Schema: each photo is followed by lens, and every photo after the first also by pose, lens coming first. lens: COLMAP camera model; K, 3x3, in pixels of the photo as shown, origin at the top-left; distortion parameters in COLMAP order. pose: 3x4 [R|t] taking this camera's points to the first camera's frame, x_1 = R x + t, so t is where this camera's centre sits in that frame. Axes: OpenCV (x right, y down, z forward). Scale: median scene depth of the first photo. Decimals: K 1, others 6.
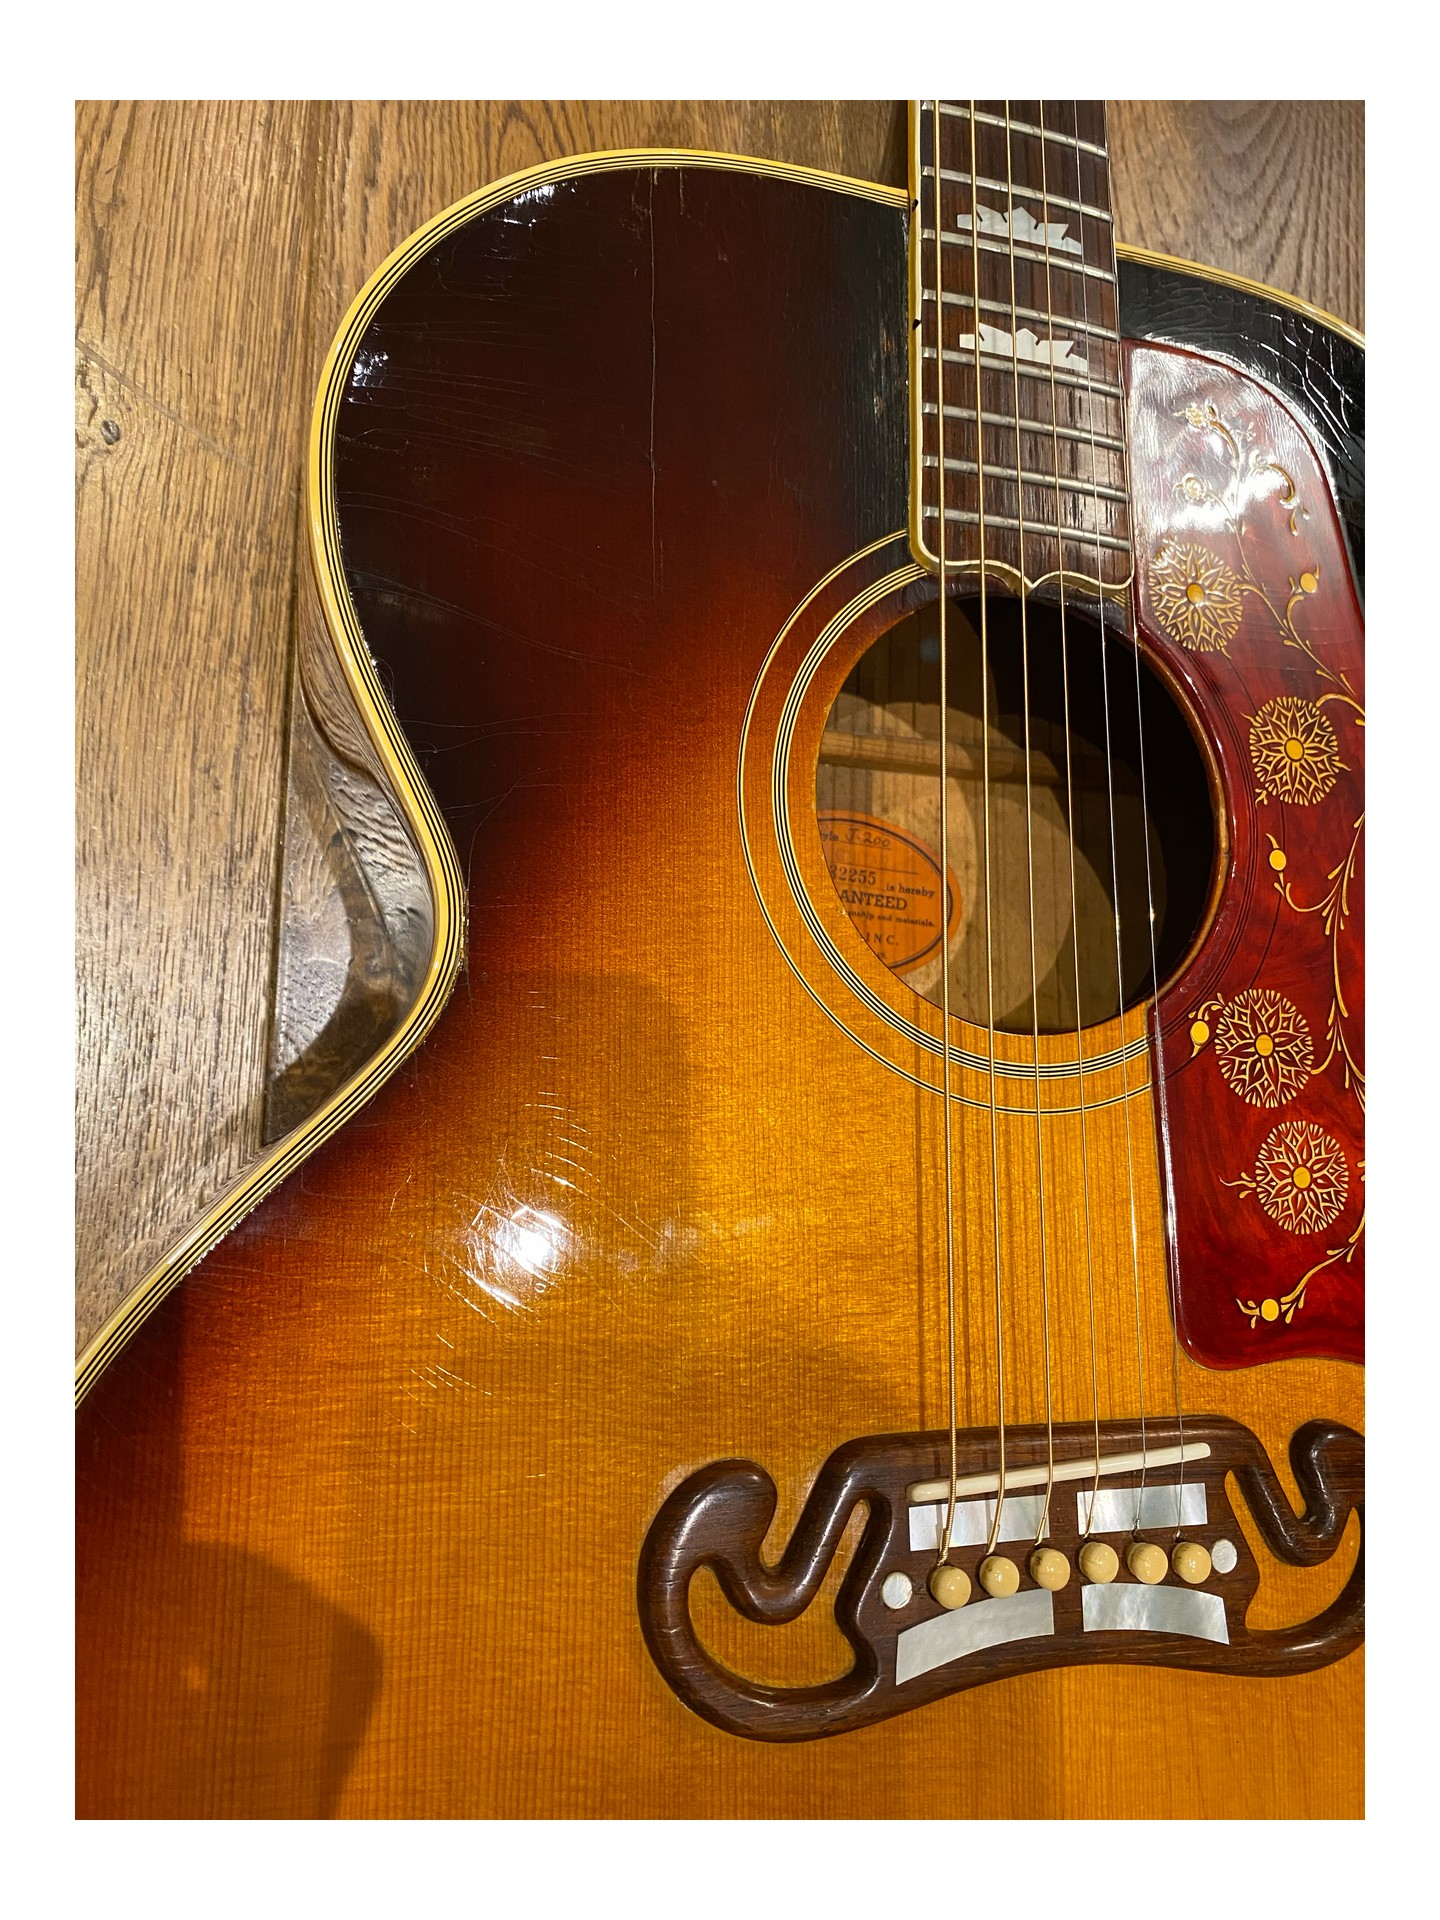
lens RADIAL K [[1378.1, 0, 751.2], [0, 1378.1, 978.6], [0, 0, 1]] dist [0.011182, -0.016216]
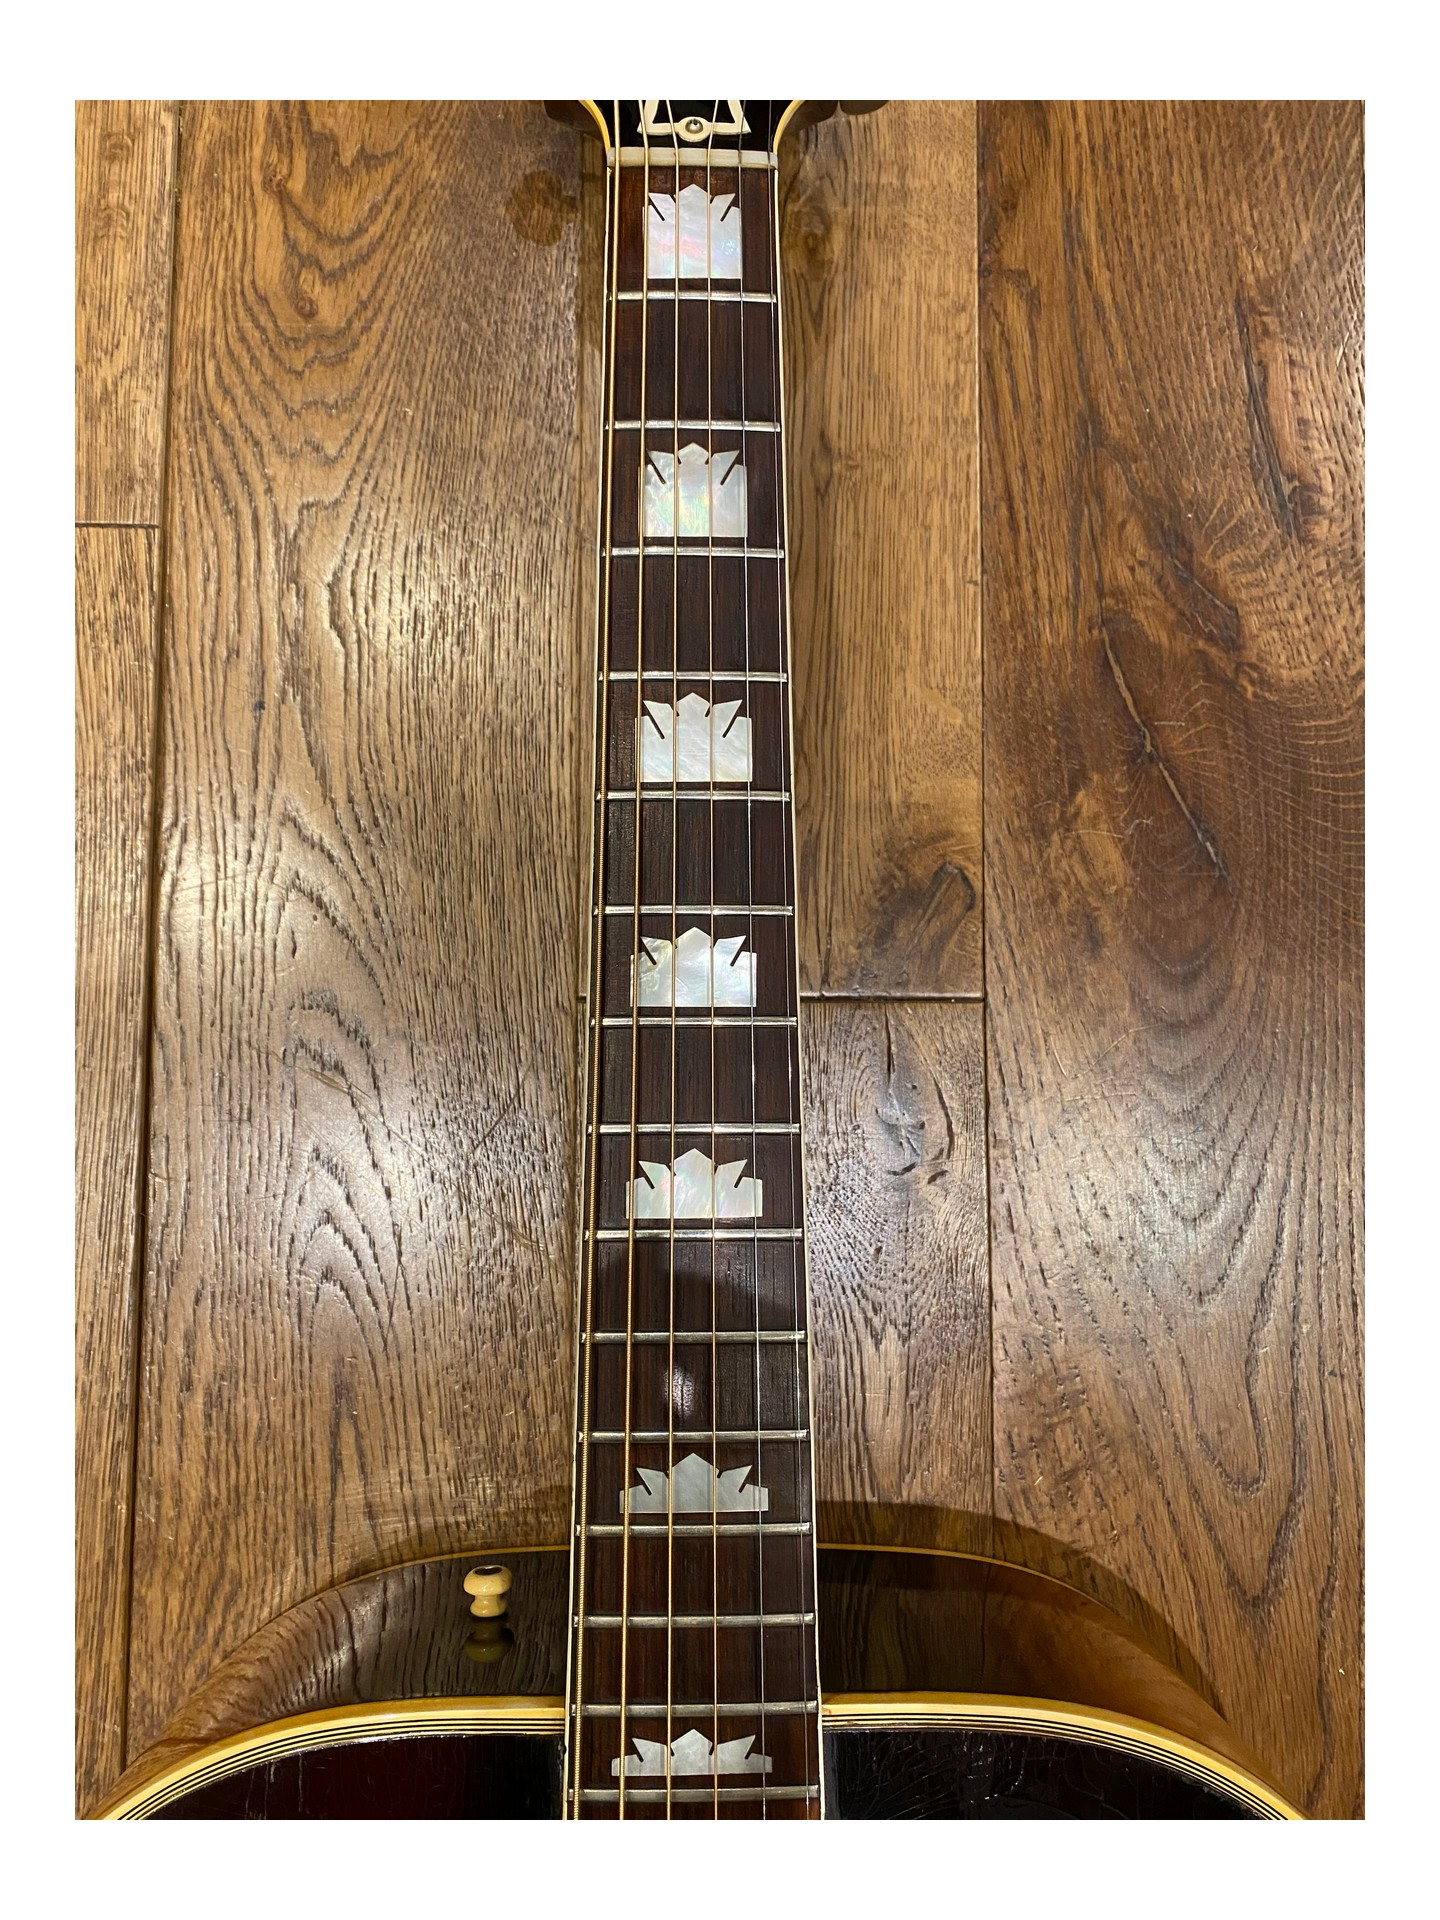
lens RADIAL K [[1378.1, 0, 718.3], [0, 1378.1, 962.1], [0, 0, 1]] dist [0.011182, -0.016216]
pose [[0.957087, -0.041442, -0.286823, 0.476757], [0.042858, 0.999080, -0.001343, -1.031018], [0.286615, -0.011007, 0.957983, 0.170145]]
